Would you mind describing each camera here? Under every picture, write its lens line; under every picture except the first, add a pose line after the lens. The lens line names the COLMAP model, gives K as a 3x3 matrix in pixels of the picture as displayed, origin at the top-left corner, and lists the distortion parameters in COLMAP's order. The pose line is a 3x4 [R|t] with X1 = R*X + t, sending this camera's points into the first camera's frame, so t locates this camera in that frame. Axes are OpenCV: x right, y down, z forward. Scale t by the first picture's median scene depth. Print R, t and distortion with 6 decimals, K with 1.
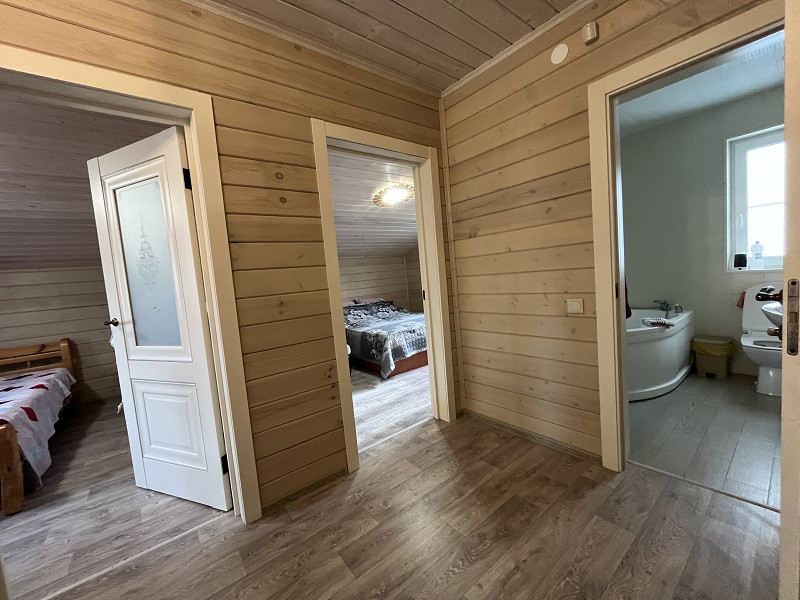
lens RADIAL K [[323.8, 0, 412.6], [0, 323.8, 301.5], [0, 0, 1]] dist [0.000608, 0.000136]
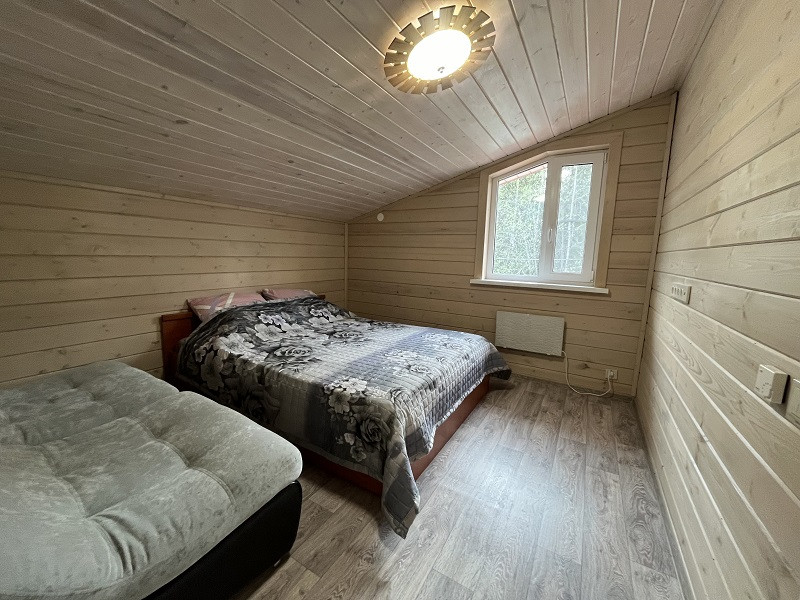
lens RADIAL K [[323.8, 0, 403.0], [0, 323.8, 298.6], [0, 0, 1]] dist [0.000608, 0.000136]
pose [[0.939448, 0.066041, 0.336267, -0.153030], [-0.079543, 0.996479, 0.026521, -0.027698], [-0.333331, -0.051663, 0.941393, 0.455757]]
